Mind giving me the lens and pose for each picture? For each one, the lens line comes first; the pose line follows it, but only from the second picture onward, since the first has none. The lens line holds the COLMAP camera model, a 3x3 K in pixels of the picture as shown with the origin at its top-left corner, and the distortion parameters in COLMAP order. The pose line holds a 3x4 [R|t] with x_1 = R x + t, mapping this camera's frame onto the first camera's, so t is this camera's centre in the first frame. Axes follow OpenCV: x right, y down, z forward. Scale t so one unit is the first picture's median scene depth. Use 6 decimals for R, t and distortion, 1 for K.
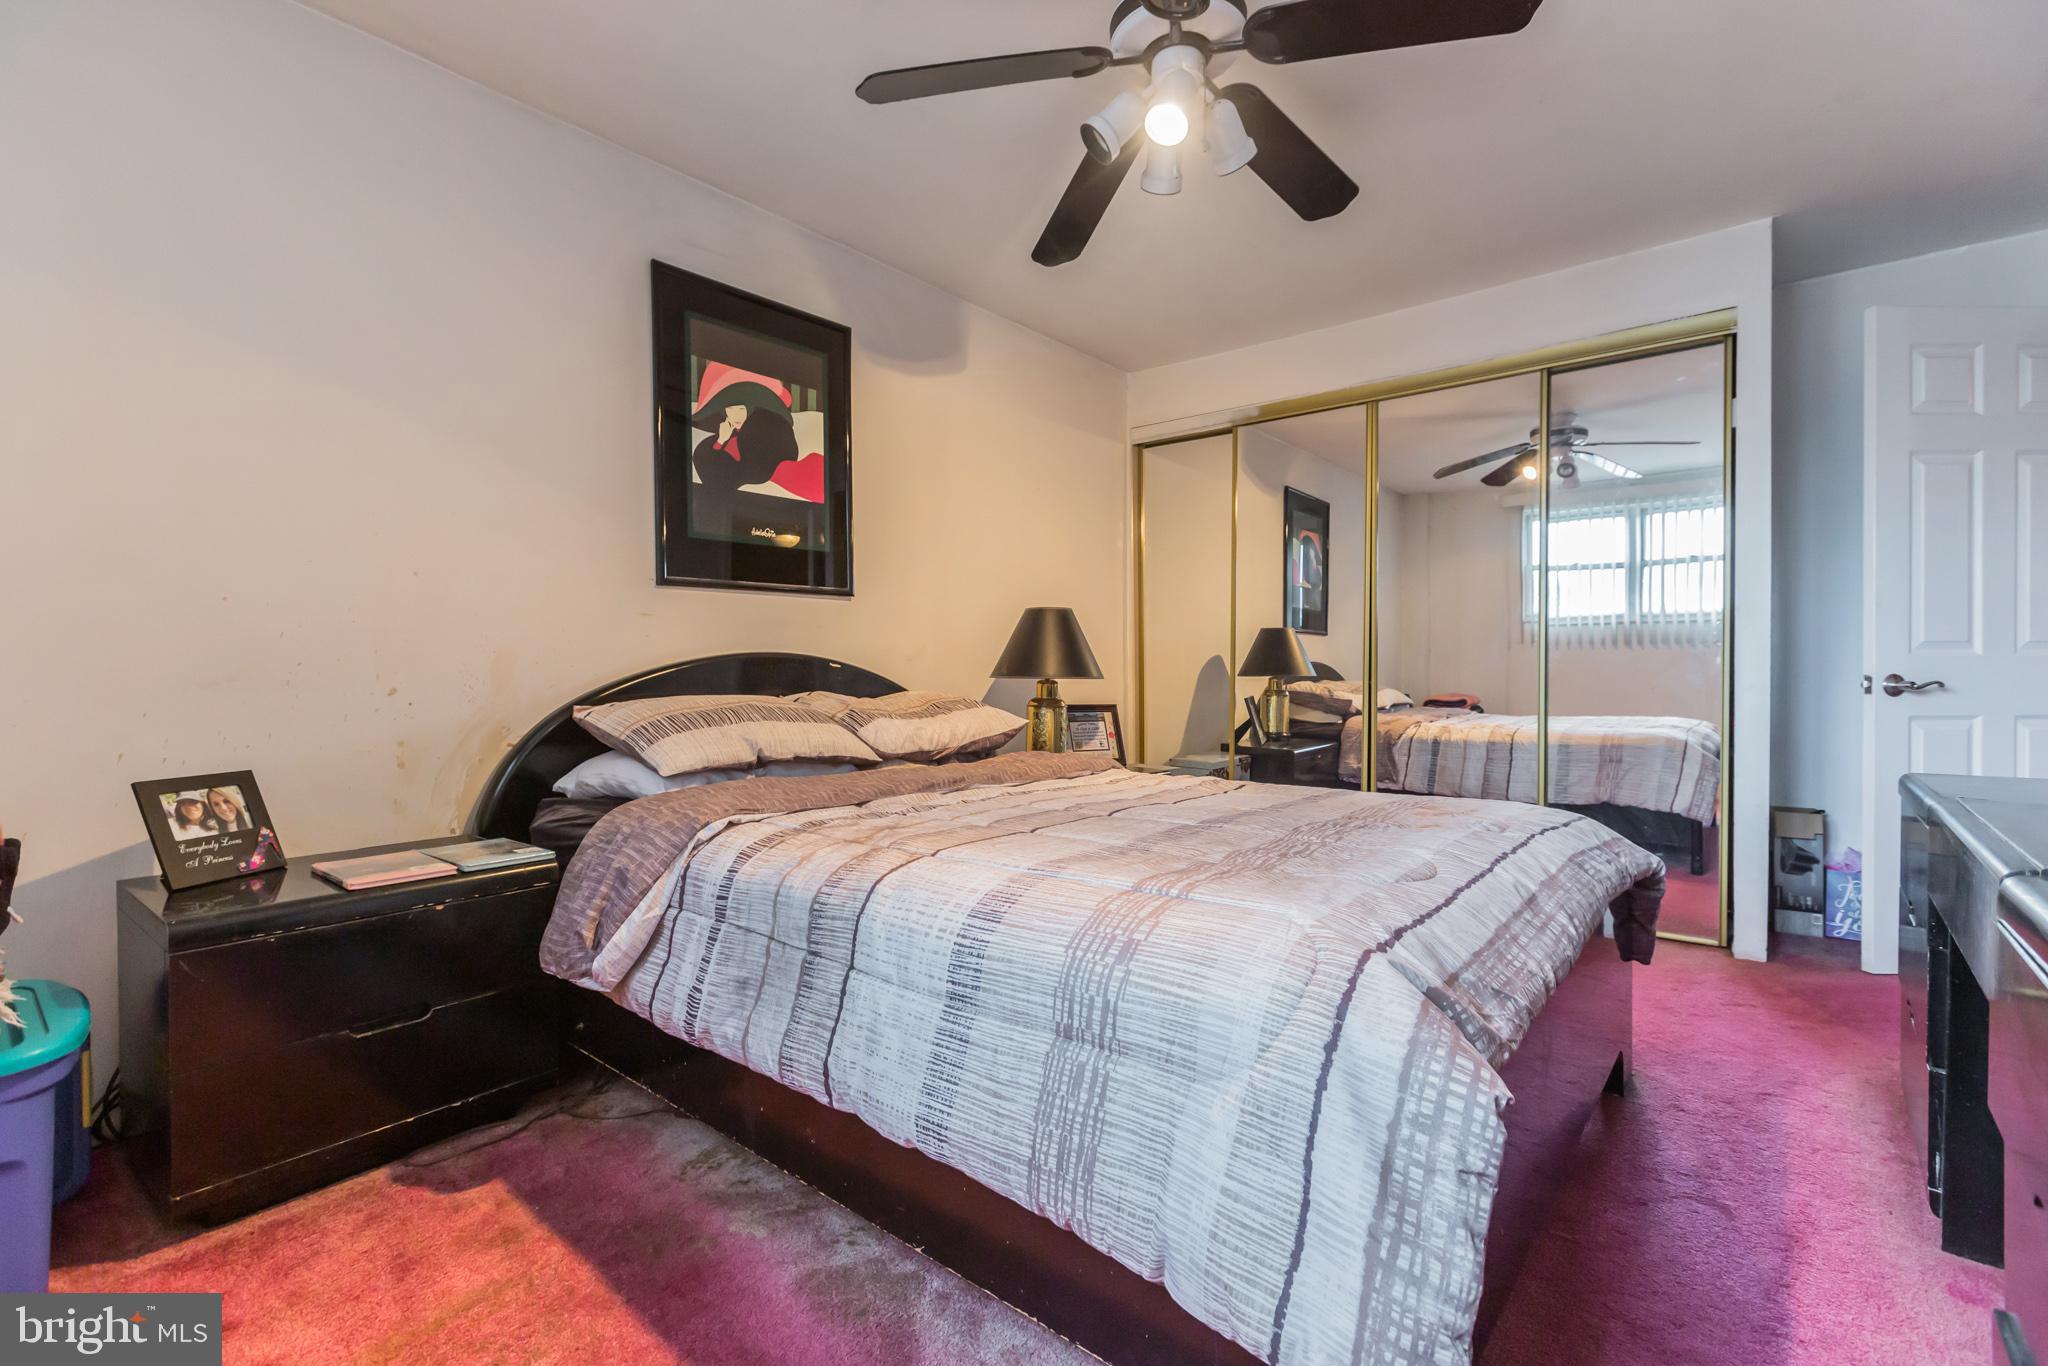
lens RADIAL K [[921.2, 0, 1021.5], [0, 921.2, 685.0], [0, 0, 1]] dist [-0.000485, -0.000116]
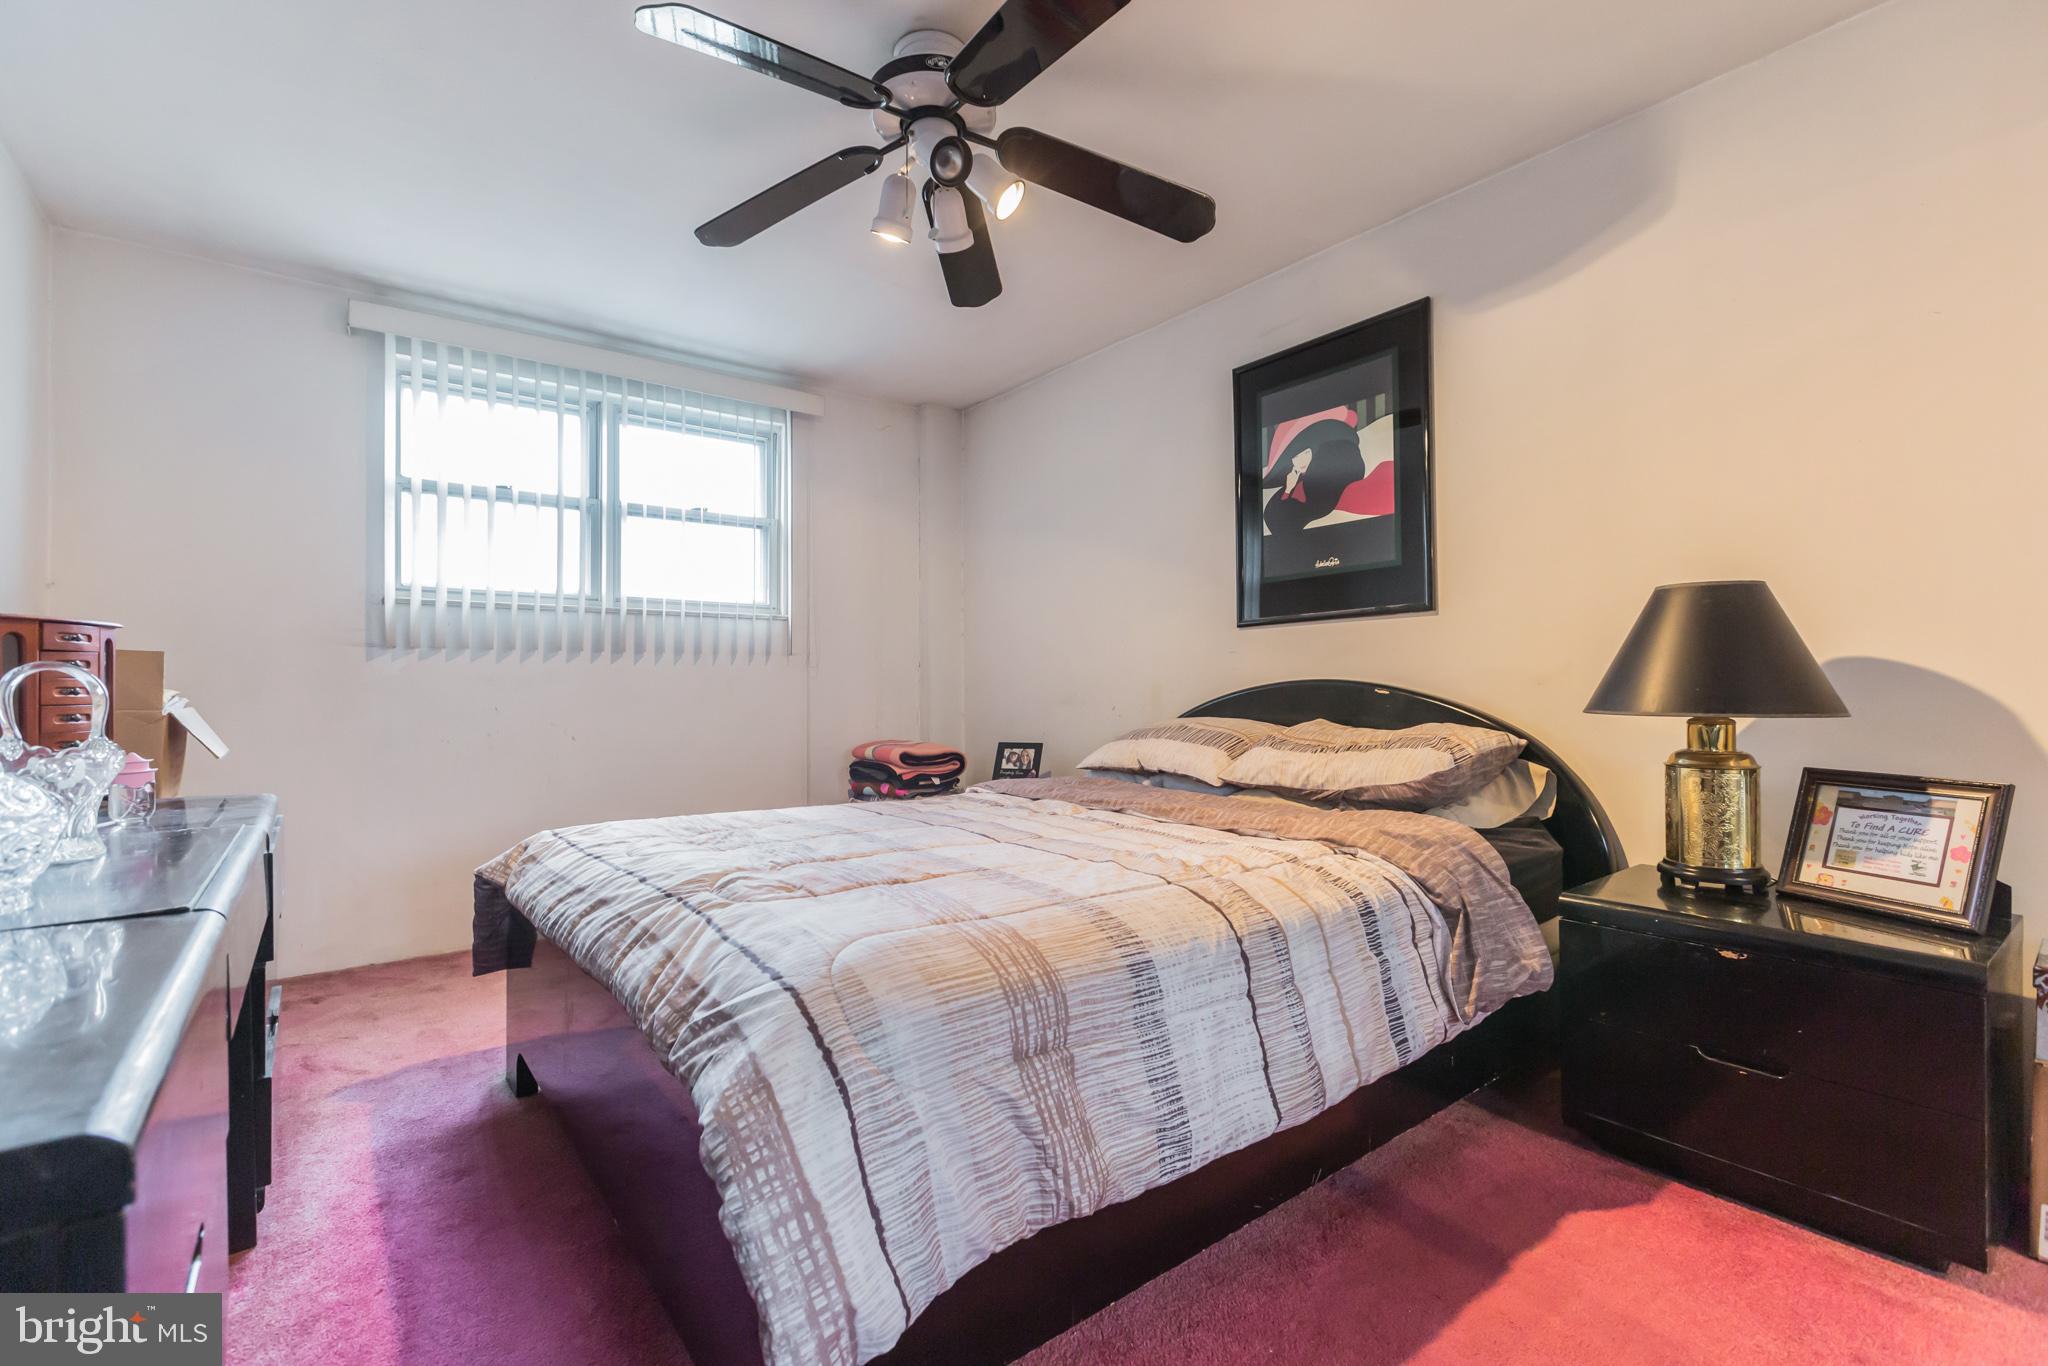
lens RADIAL K [[921.2, 0, 1021.5], [0, 921.2, 685.0], [0, 0, 1]] dist [-0.000485, -0.000116]
pose [[-0.212030, 0.000454, -0.977263, 0.818691], [-0.005135, 0.999986, 0.001579, -0.029255], [0.977250, 0.005353, -0.212025, 0.907954]]
